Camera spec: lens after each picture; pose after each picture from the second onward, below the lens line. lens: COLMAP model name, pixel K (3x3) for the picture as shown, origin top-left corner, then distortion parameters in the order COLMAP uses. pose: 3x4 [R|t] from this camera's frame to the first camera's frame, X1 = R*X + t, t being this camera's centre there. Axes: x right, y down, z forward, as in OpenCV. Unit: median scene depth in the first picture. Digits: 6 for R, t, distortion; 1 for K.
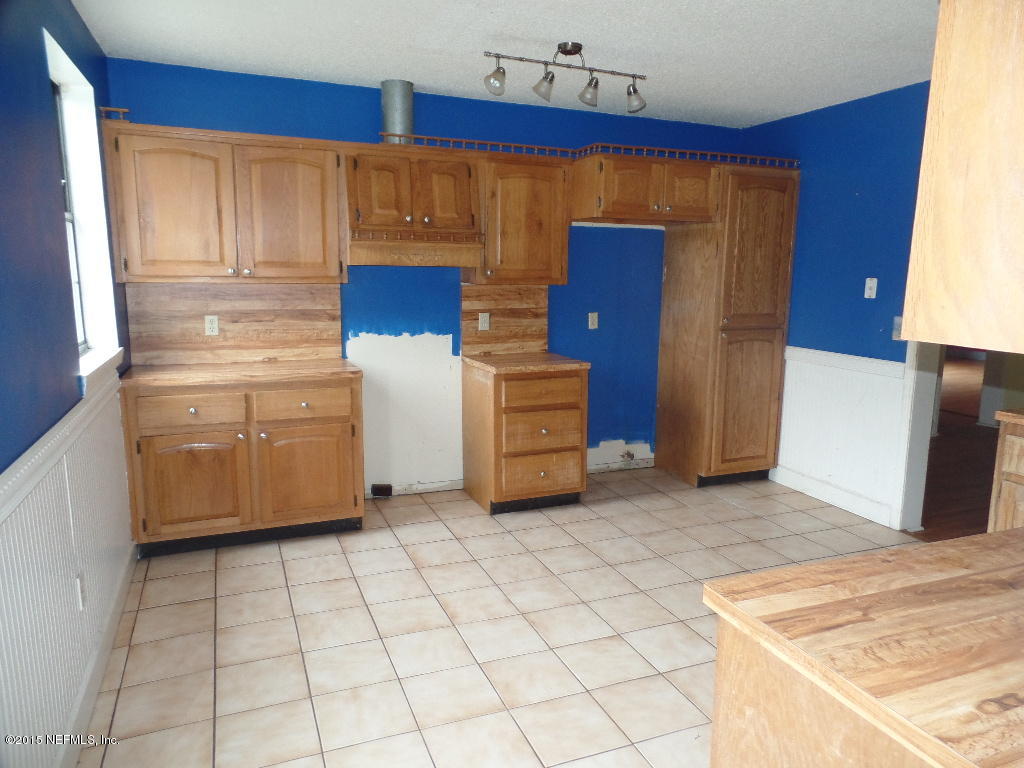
lens RADIAL K [[708.8, 0, 516.9], [0, 708.8, 388.5], [0, 0, 1]] dist [0.021064, 0.007598]
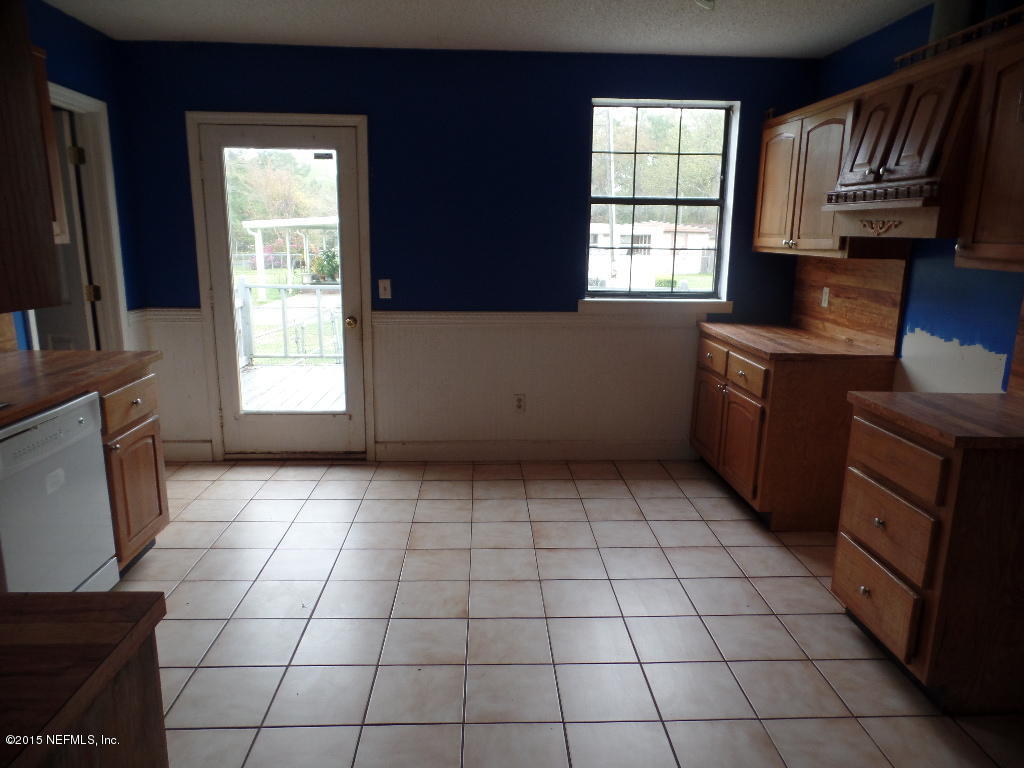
lens RADIAL K [[708.8, 0, 516.2], [0, 708.8, 383.4], [0, 0, 1]] dist [0.021064, 0.007598]
pose [[-0.332461, 0.189446, -0.923894, 0.679797], [-0.171004, 0.951271, 0.256595, -0.154686], [0.927484, 0.243298, -0.283864, 0.891892]]
